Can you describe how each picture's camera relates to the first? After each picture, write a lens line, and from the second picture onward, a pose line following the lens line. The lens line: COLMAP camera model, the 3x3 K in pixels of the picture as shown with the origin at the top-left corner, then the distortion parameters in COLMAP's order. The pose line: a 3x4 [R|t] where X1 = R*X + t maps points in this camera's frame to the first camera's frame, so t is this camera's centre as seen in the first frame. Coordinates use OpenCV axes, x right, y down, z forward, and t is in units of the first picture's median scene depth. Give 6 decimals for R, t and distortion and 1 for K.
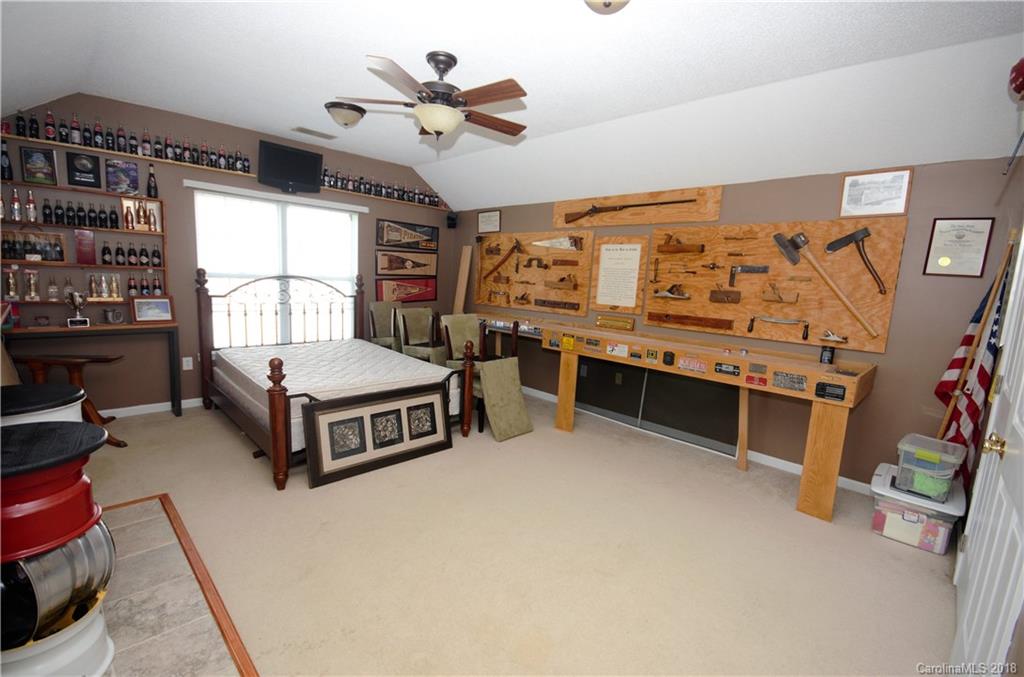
lens RADIAL K [[456.4, 0, 513.0], [0, 456.4, 341.9], [0, 0, 1]] dist [0.021769, 0.000413]
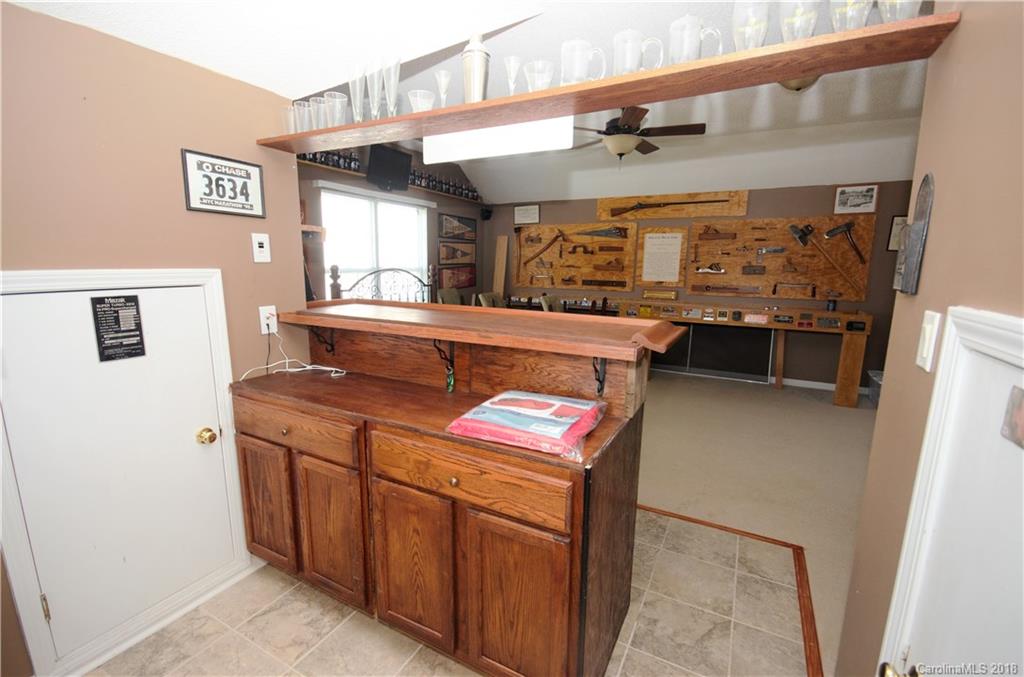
lens RADIAL K [[456.4, 0, 507.9], [0, 456.4, 343.3], [0, 0, 1]] dist [0.021769, 0.000413]
pose [[0.954443, -0.086992, 0.285430, -0.552337], [0.075543, 0.995842, 0.050903, -0.003784], [-0.288672, -0.027021, 0.957047, -0.110721]]
